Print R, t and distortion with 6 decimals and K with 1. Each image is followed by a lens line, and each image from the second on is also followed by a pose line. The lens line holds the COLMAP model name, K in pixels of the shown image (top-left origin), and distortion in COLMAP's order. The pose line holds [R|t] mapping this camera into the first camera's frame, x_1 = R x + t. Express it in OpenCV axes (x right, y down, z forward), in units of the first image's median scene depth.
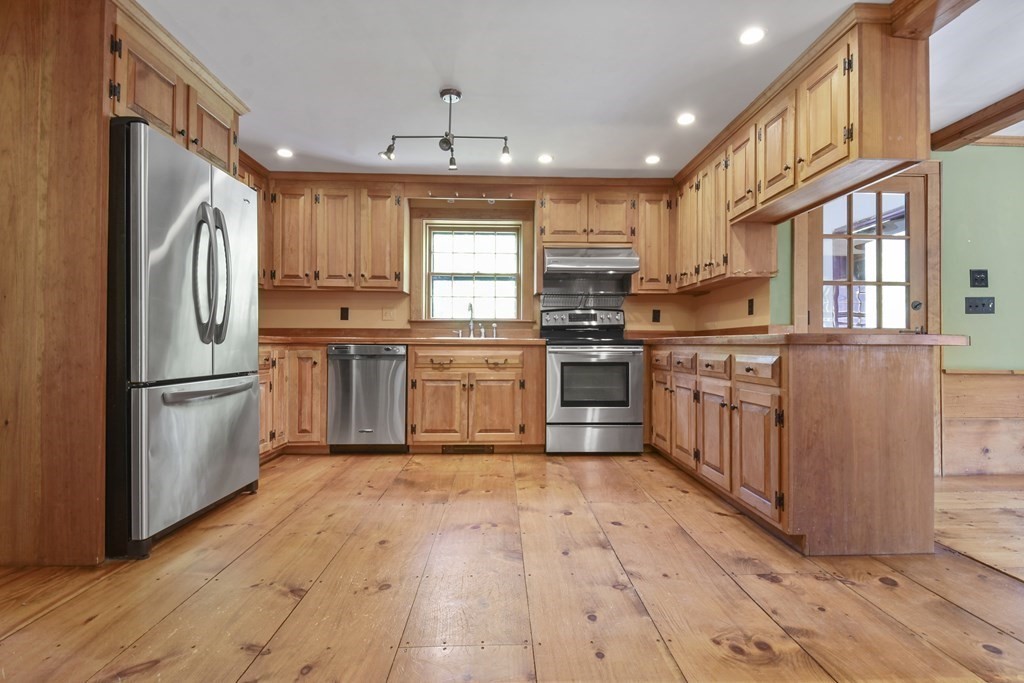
lens RADIAL K [[478.6, 0, 516.3], [0, 478.6, 342.2], [0, 0, 1]] dist [0.064540, -0.050088]
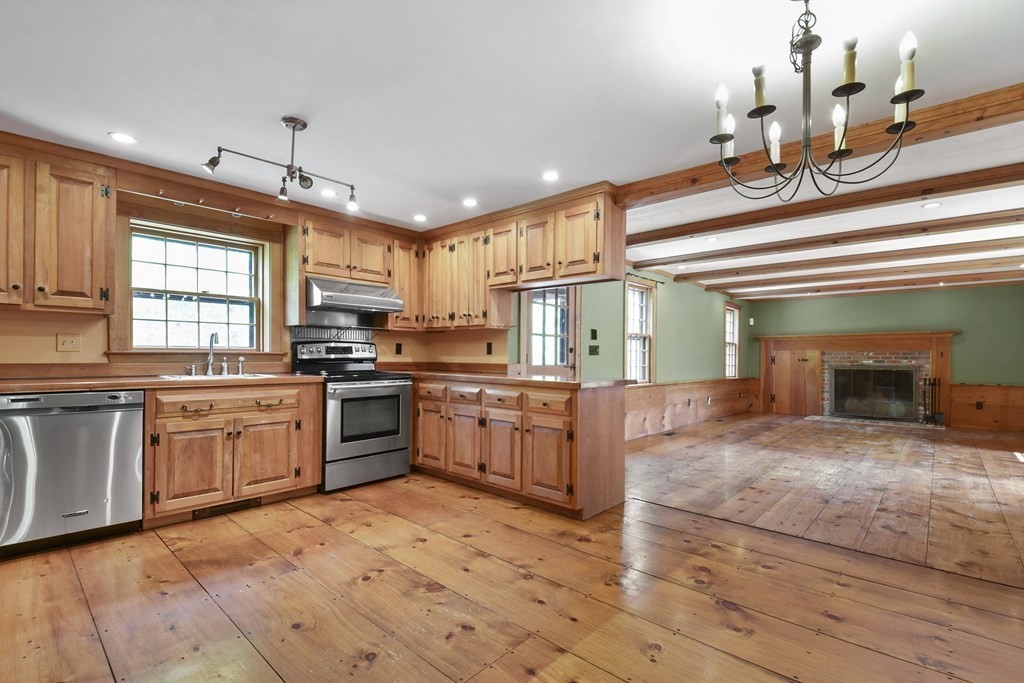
lens RADIAL K [[466.8, 0, 517.8], [0, 466.8, 356.9], [0, 0, 1]] dist [0.039812, -0.028953]
pose [[0.694964, -0.001676, 0.719043, -0.354494], [-0.010829, 0.999859, 0.012797, -0.062255], [-0.718963, -0.016680, 0.694848, 0.051522]]
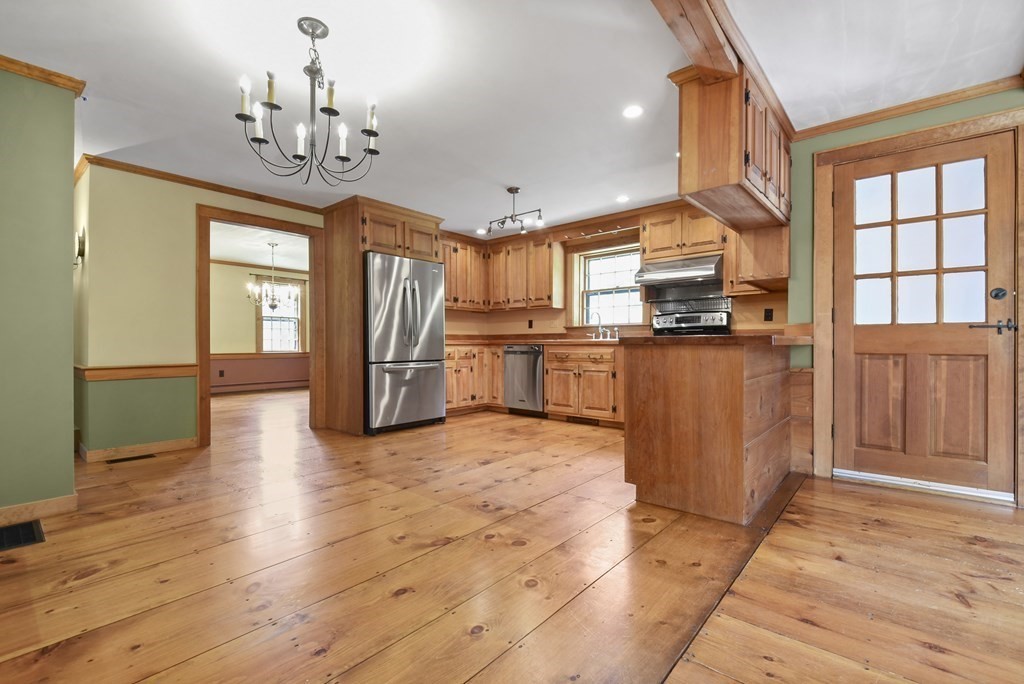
lens RADIAL K [[450.5, 0, 516.4], [0, 450.5, 347.5], [0, 0, 1]] dist [0.027373, -0.019608]
pose [[0.740376, -0.000541, -0.672193, 0.641924], [0.010684, 0.999883, 0.010963, -0.002192], [0.672108, -0.015298, 0.740295, -0.080740]]
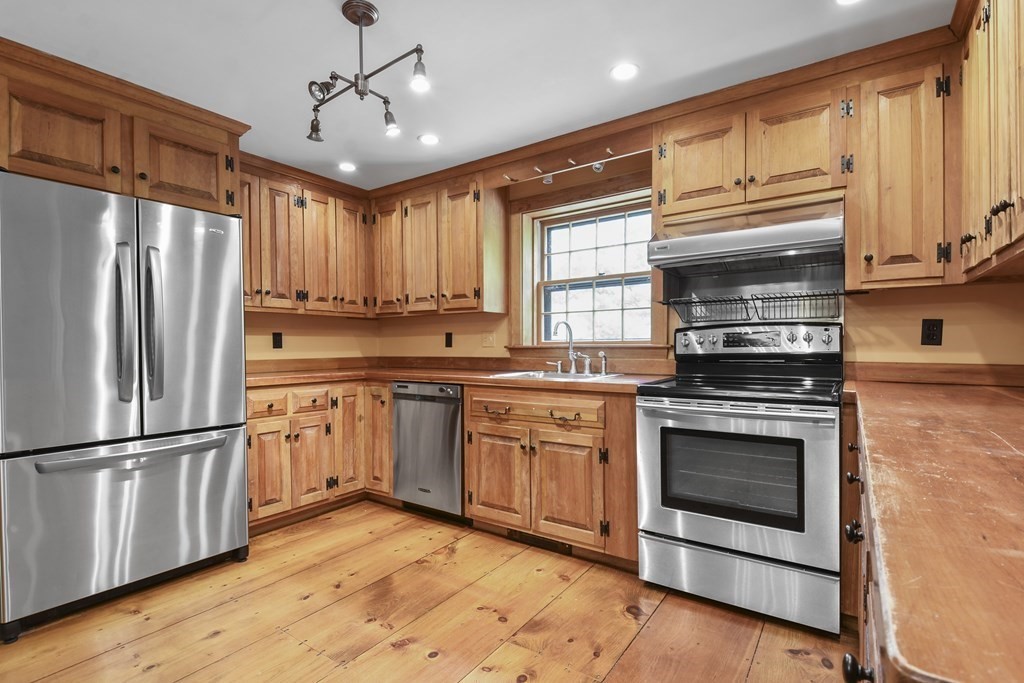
lens RADIAL K [[479.9, 0, 520.7], [0, 479.9, 351.4], [0, 0, 1]] dist [0.041833, -0.031627]
pose [[0.806467, -0.002701, -0.591272, 0.293511], [0.013816, 0.999803, 0.014276, -0.056509], [0.591117, -0.019682, 0.806346, 0.444978]]
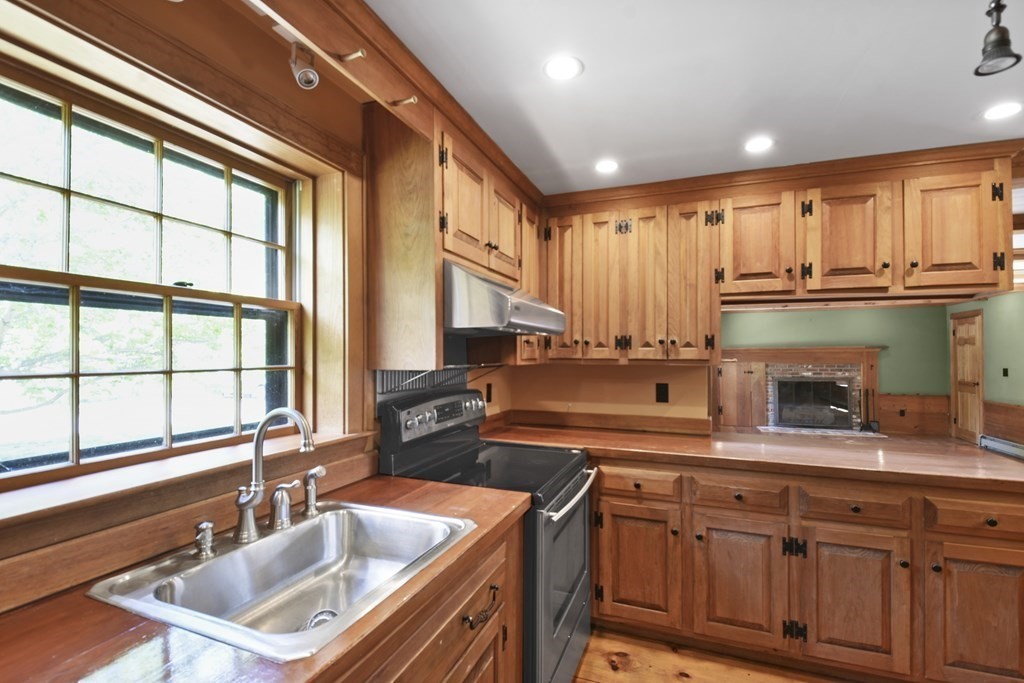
lens RADIAL K [[462.0, 0, 516.3], [0, 462.0, 350.8], [0, 0, 1]] dist [0.037891, -0.026960]
pose [[0.390407, 0.003605, 0.920635, -0.319981], [-0.008139, 0.999967, -0.000464, -0.132227], [-0.920607, -0.007312, 0.390423, 0.856613]]
